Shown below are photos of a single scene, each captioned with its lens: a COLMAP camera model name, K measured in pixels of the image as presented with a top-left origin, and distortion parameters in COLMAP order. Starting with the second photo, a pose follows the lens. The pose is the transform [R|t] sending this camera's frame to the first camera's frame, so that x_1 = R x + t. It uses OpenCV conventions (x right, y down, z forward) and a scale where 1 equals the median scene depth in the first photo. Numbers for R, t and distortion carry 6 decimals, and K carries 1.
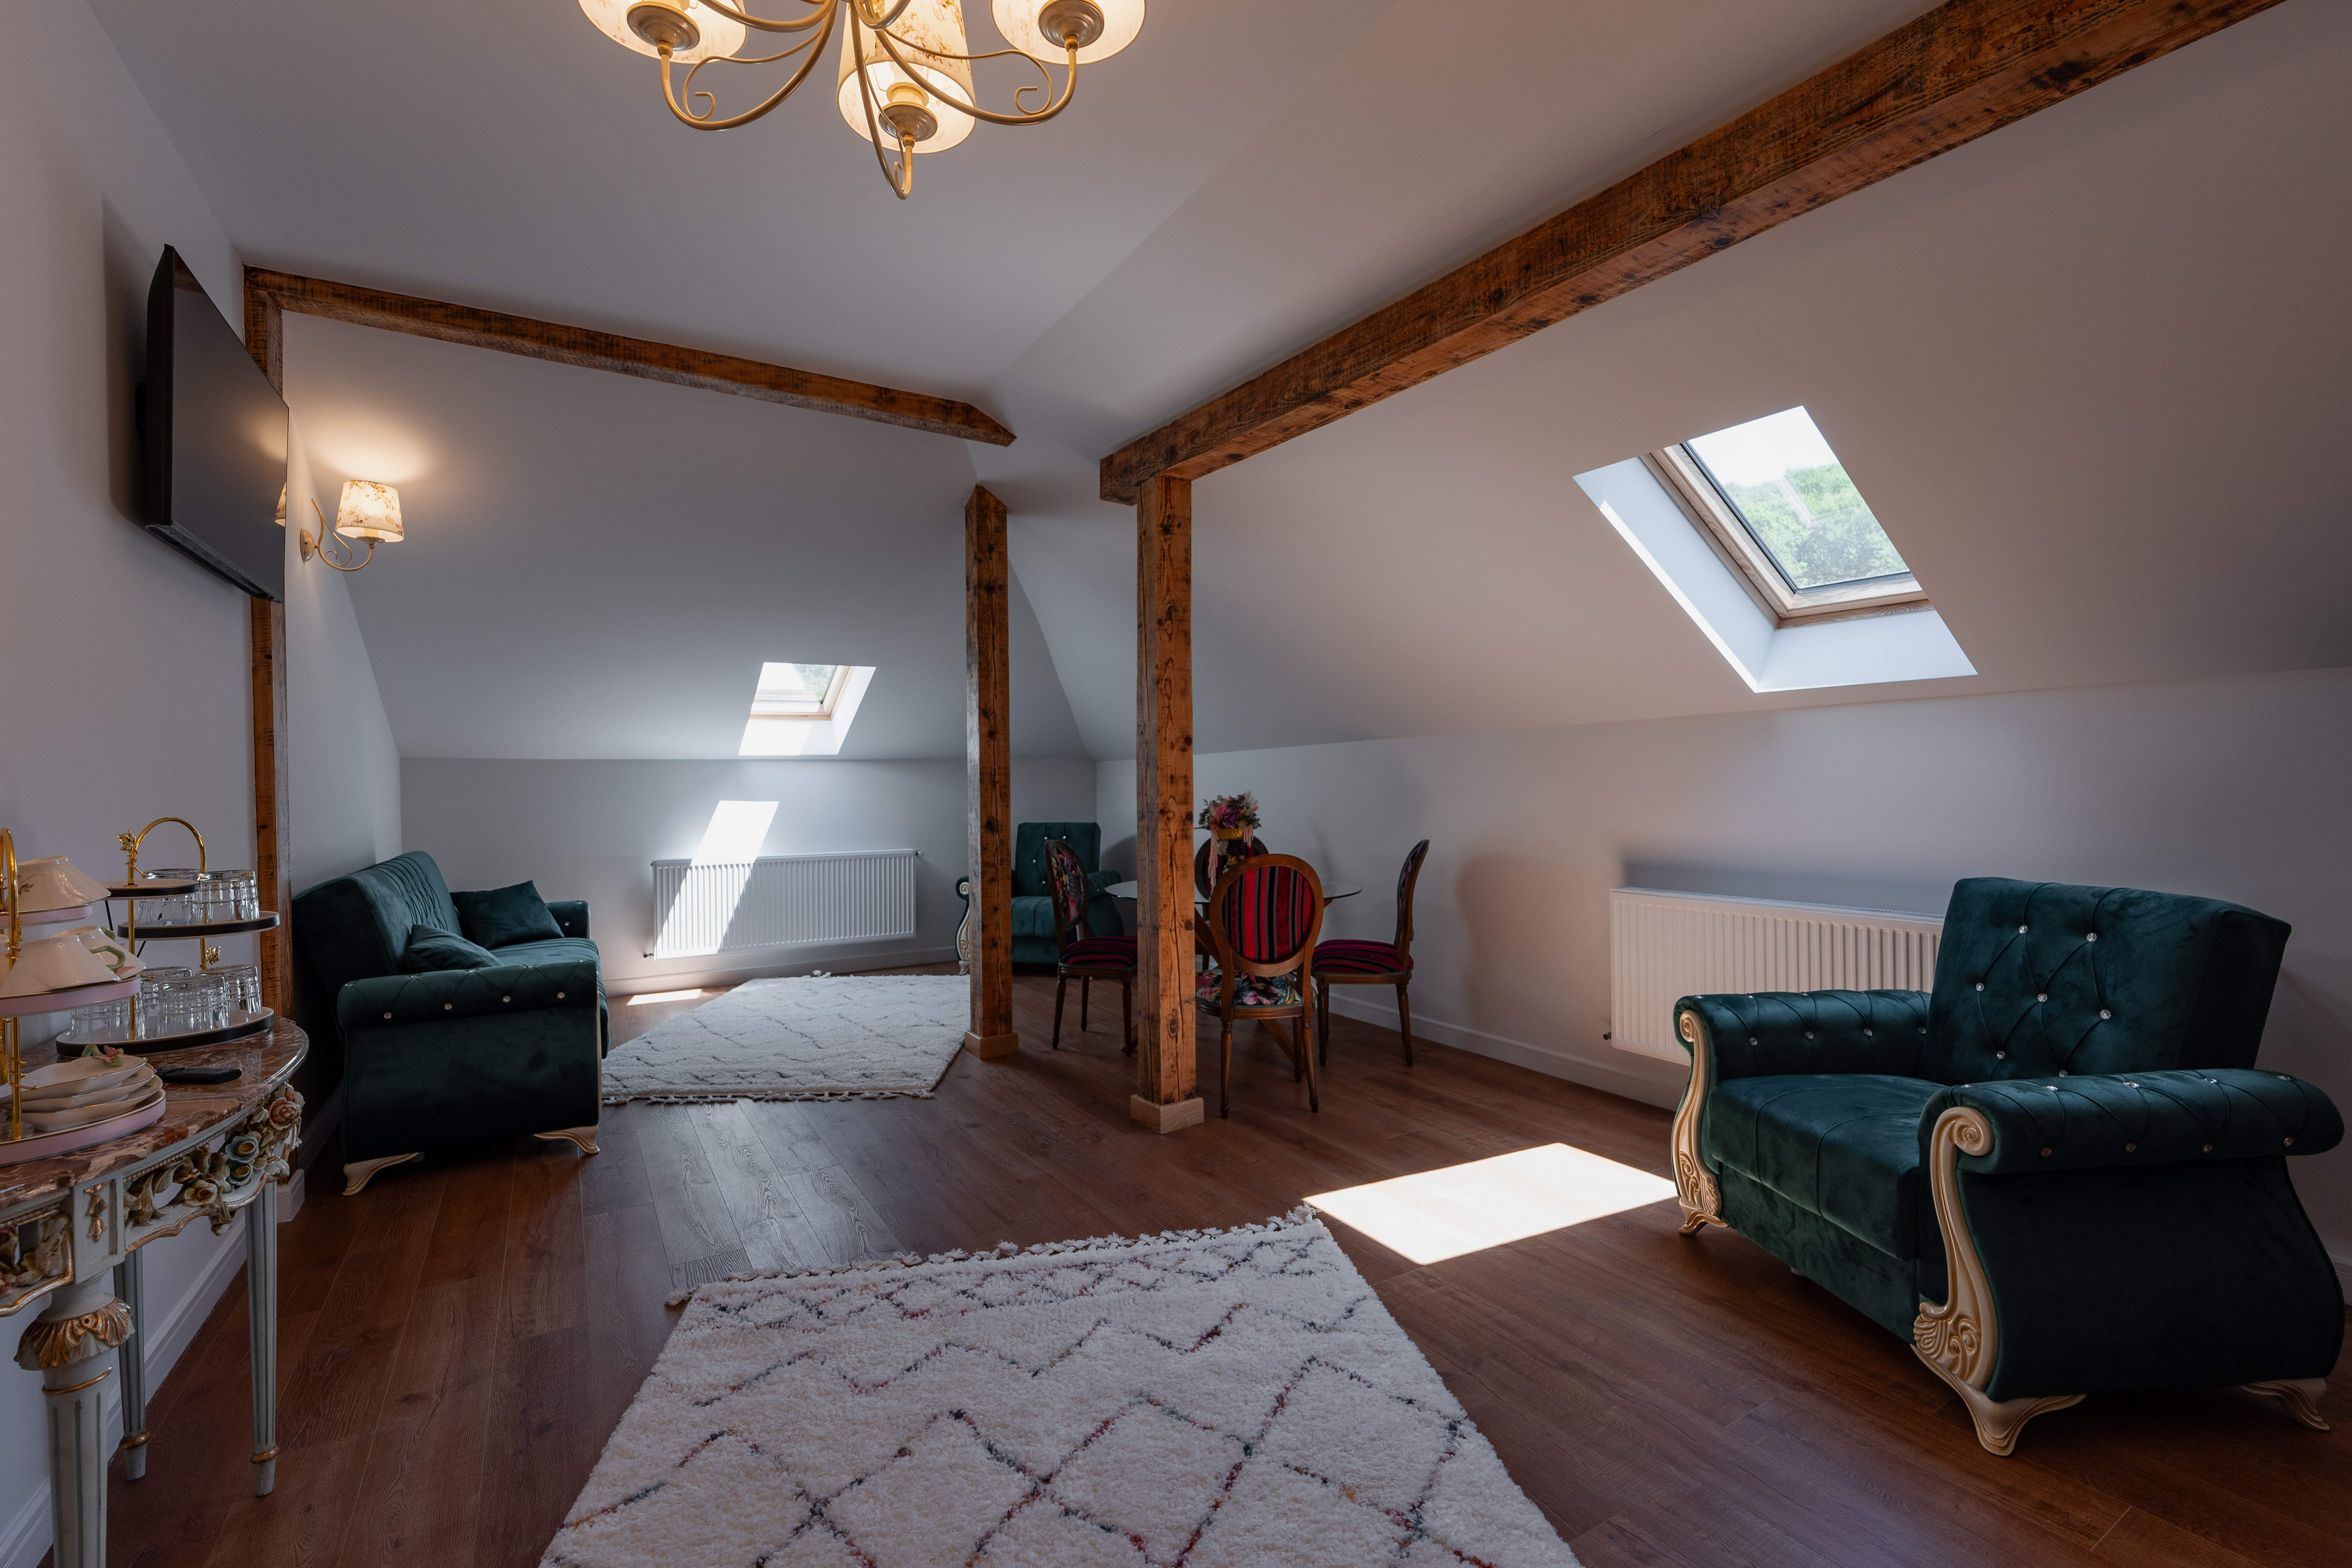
lens RADIAL K [[961.0, 0, 1109.5], [0, 961.0, 785.5], [0, 0, 1]] dist [-0.001090, -0.000314]
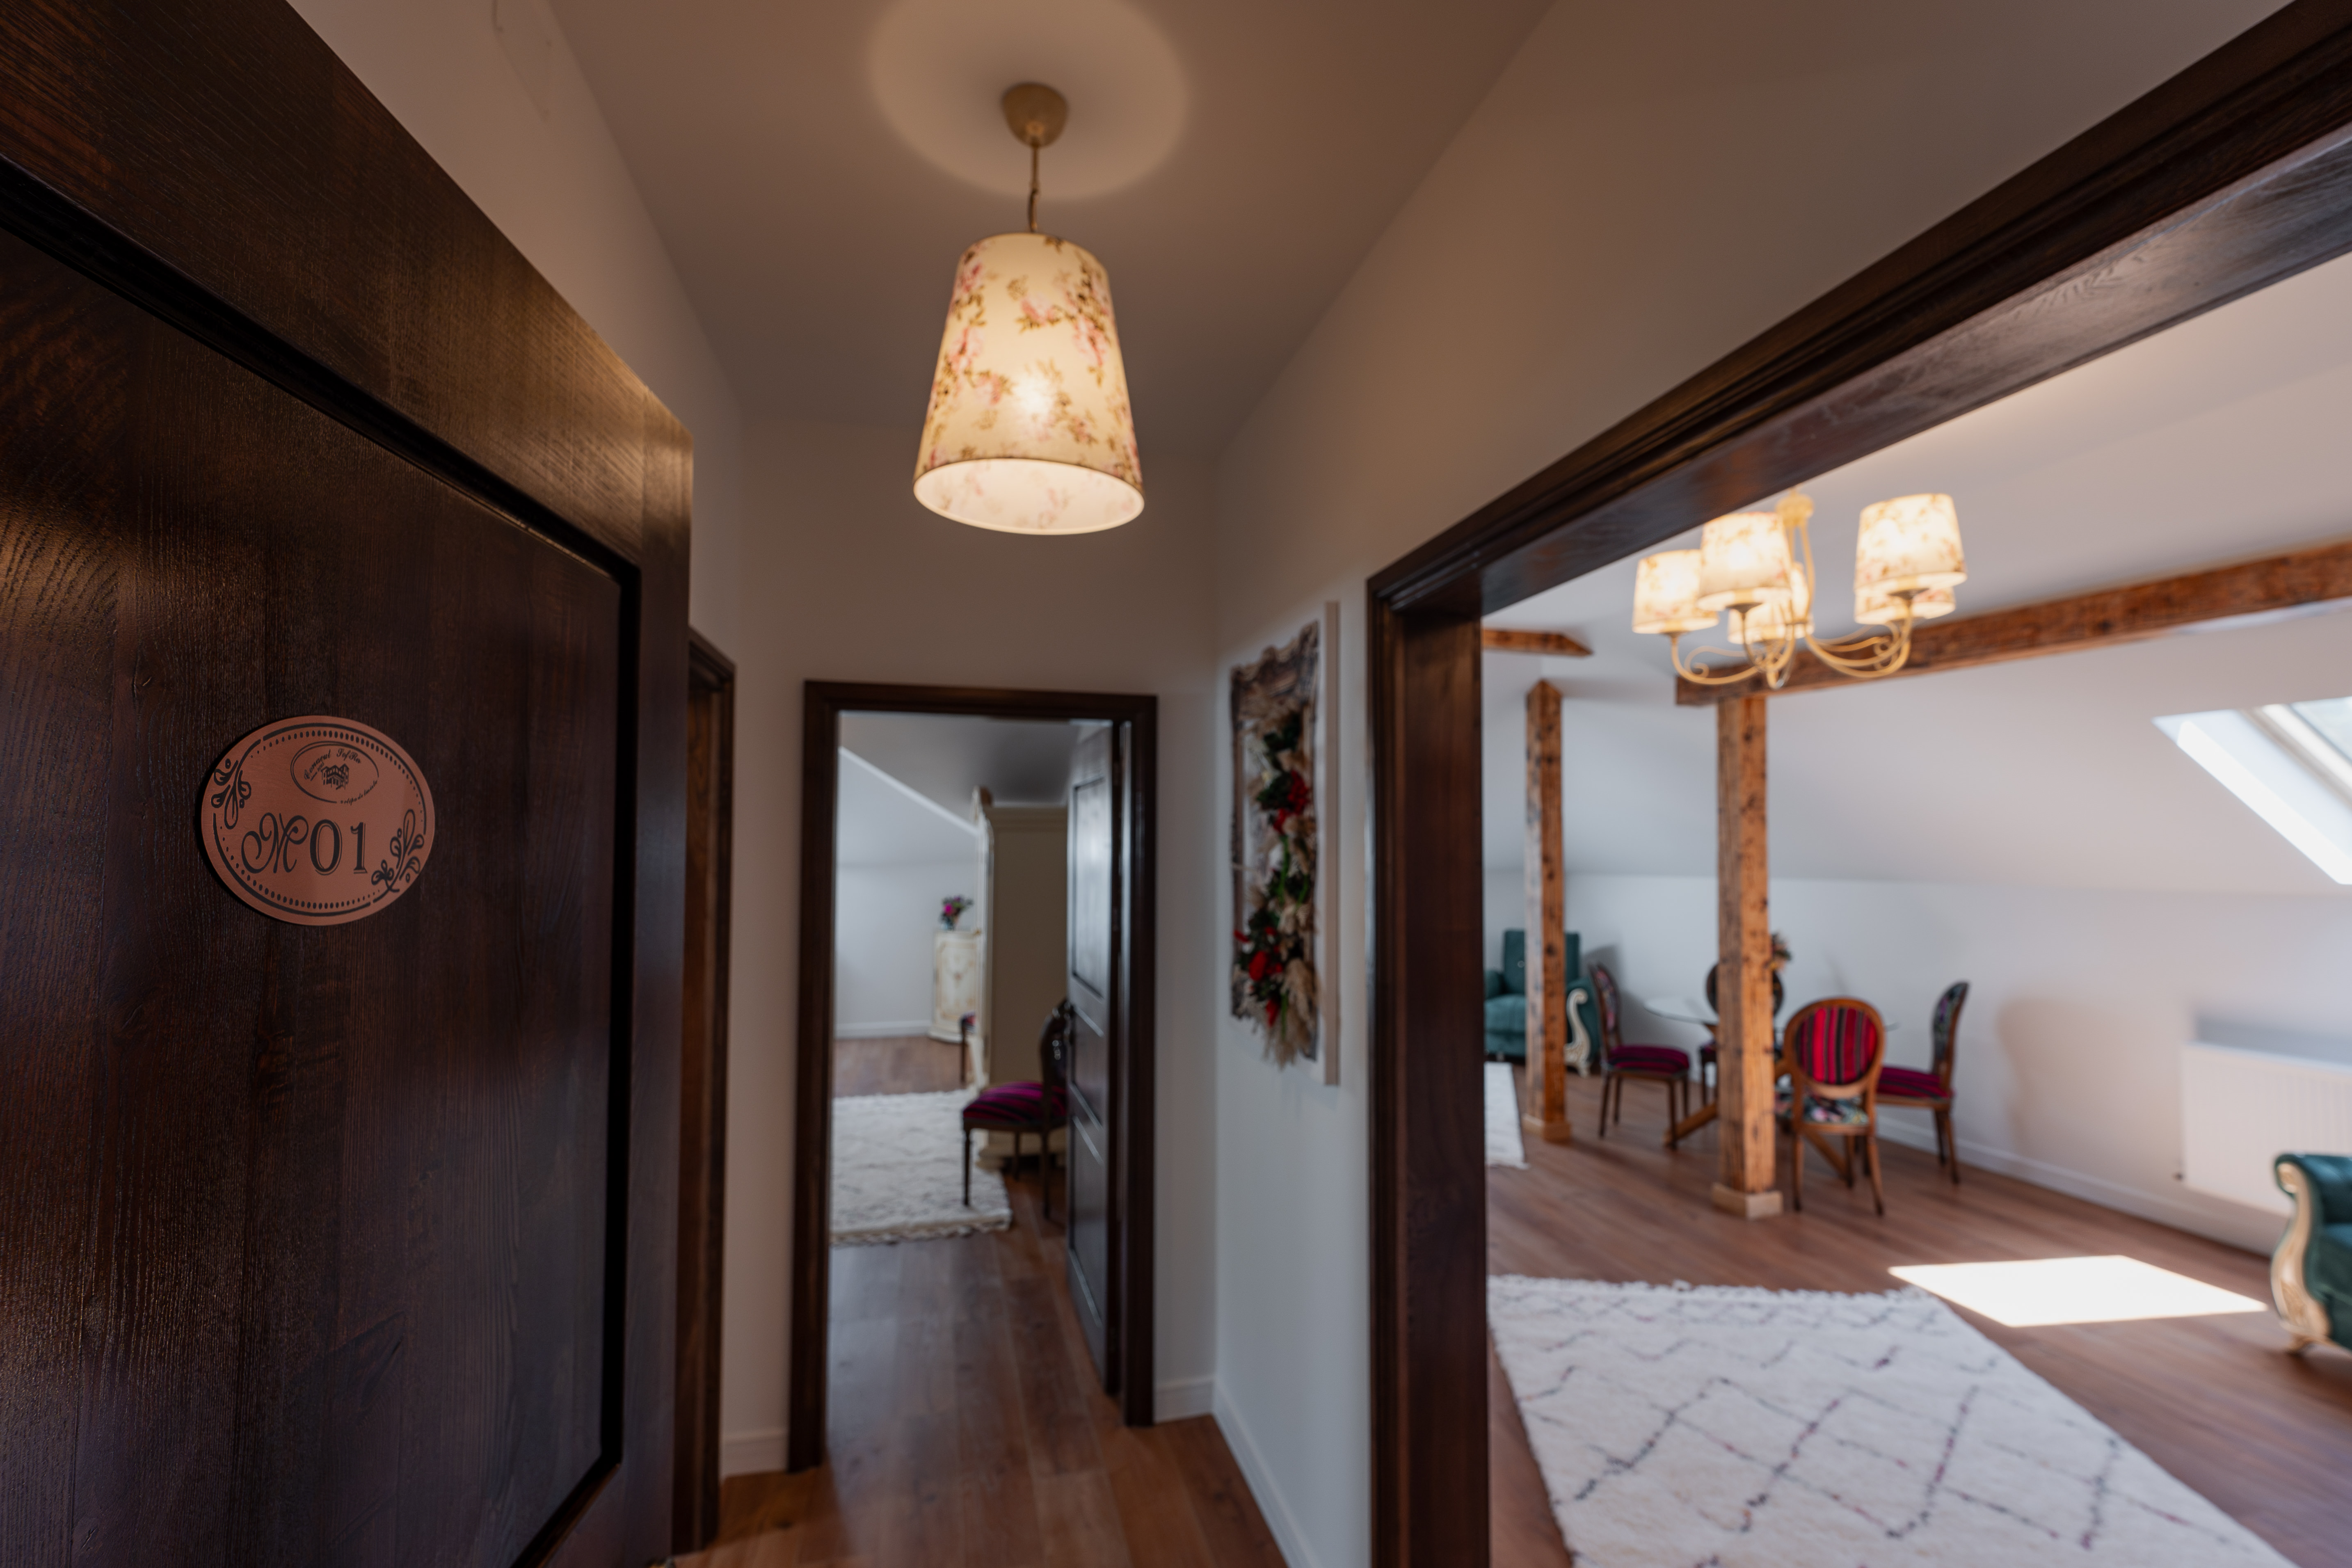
lens RADIAL K [[967.3, 0, 1180.5], [0, 967.3, 802.3], [0, 0, 1]] dist [-0.001713, -0.000402]
pose [[0.963799, 0.003789, -0.266602, -0.323131], [-0.016461, 0.998837, -0.045313, -0.109965], [0.266120, 0.048061, 0.962741, -0.433716]]
